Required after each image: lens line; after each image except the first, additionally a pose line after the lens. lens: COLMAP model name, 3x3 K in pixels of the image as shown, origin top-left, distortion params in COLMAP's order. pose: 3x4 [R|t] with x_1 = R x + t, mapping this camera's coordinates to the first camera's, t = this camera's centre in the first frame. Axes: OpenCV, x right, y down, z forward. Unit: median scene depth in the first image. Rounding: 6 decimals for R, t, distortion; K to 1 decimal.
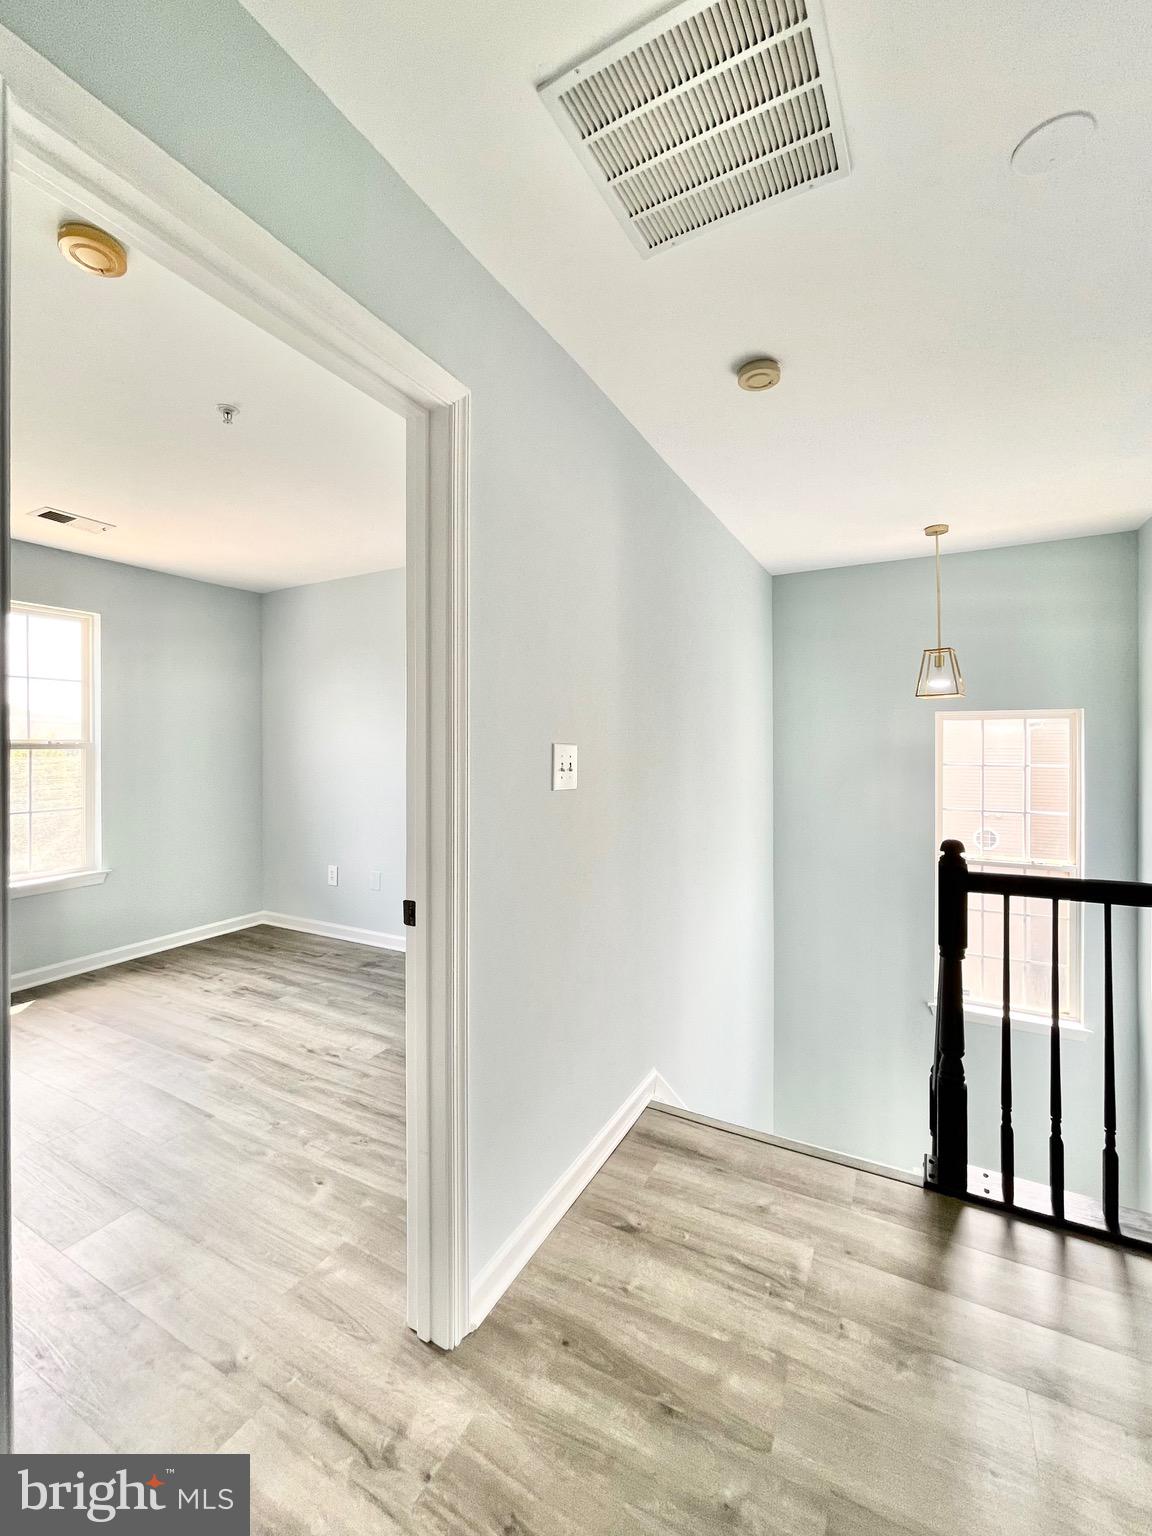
lens RADIAL K [[620.2, 0, 587.7], [0, 620.2, 740.9], [0, 0, 1]] dist [-0.000840, 0.000929]
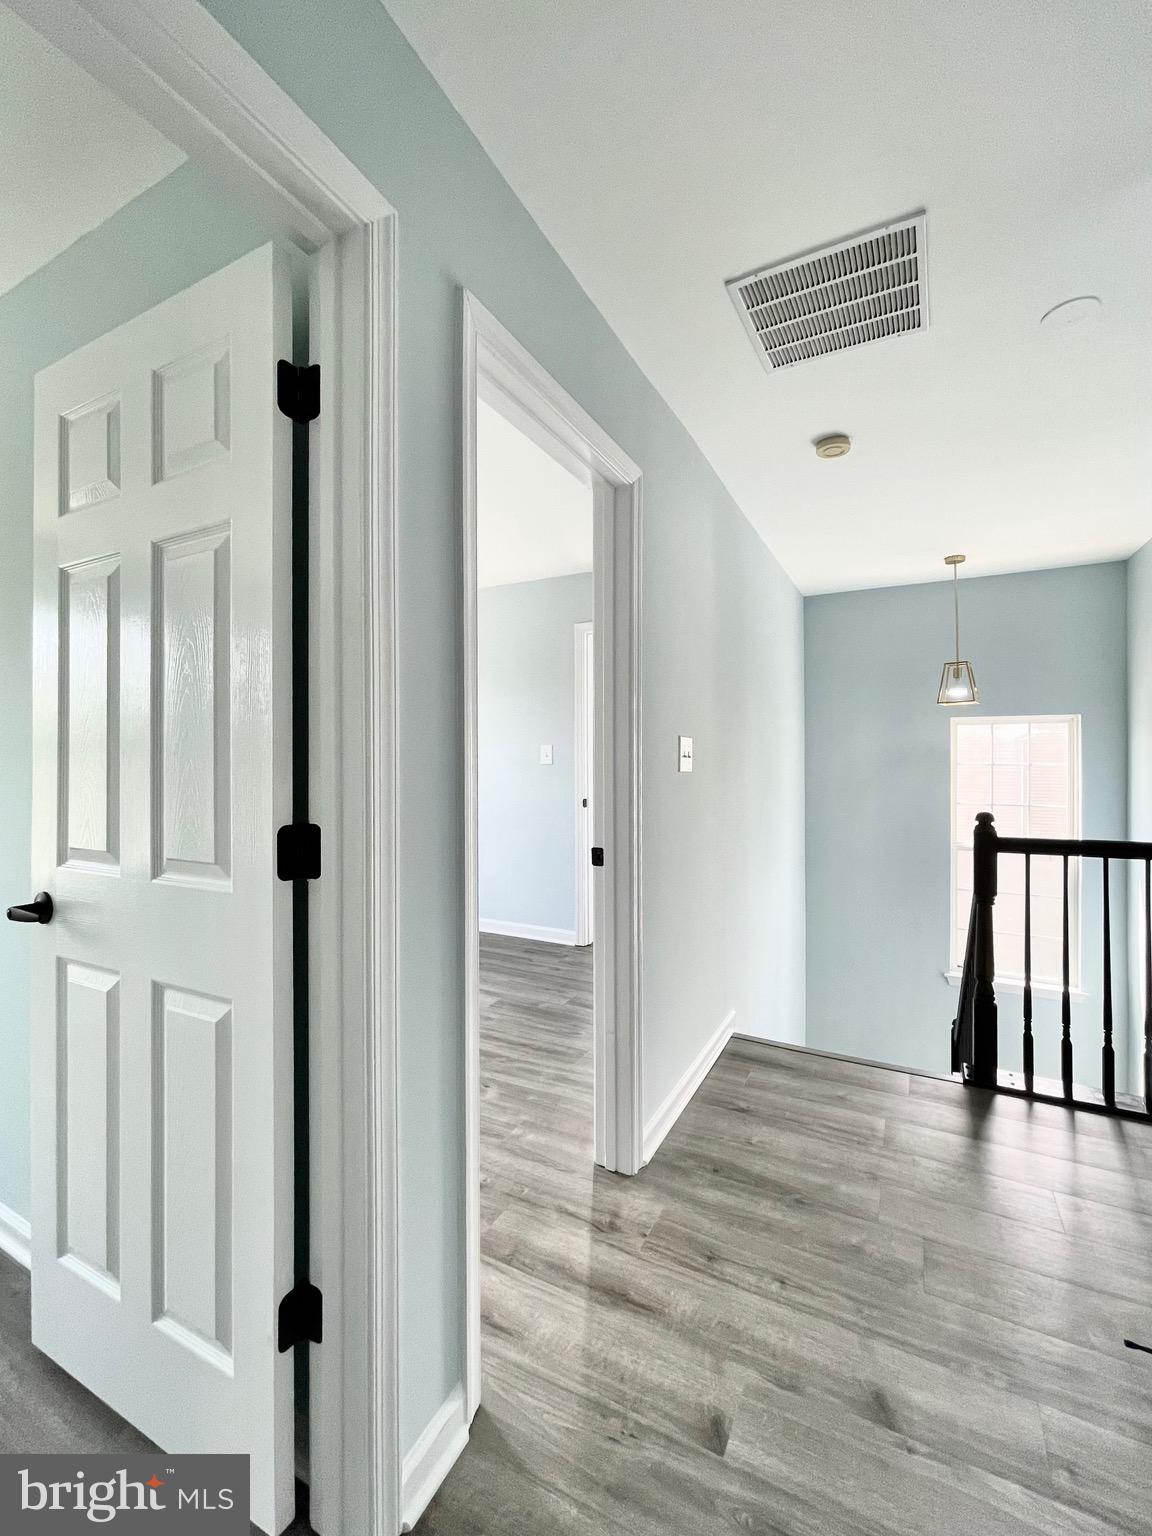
lens RADIAL K [[620.2, 0, 592.5], [0, 620.2, 749.6], [0, 0, 1]] dist [-0.000840, 0.000929]
pose [[0.999889, 0.000735, 0.014851, -0.210091], [-0.000681, 0.999993, -0.003600, 0.031537], [-0.014853, 0.003590, 0.999883, -0.233640]]
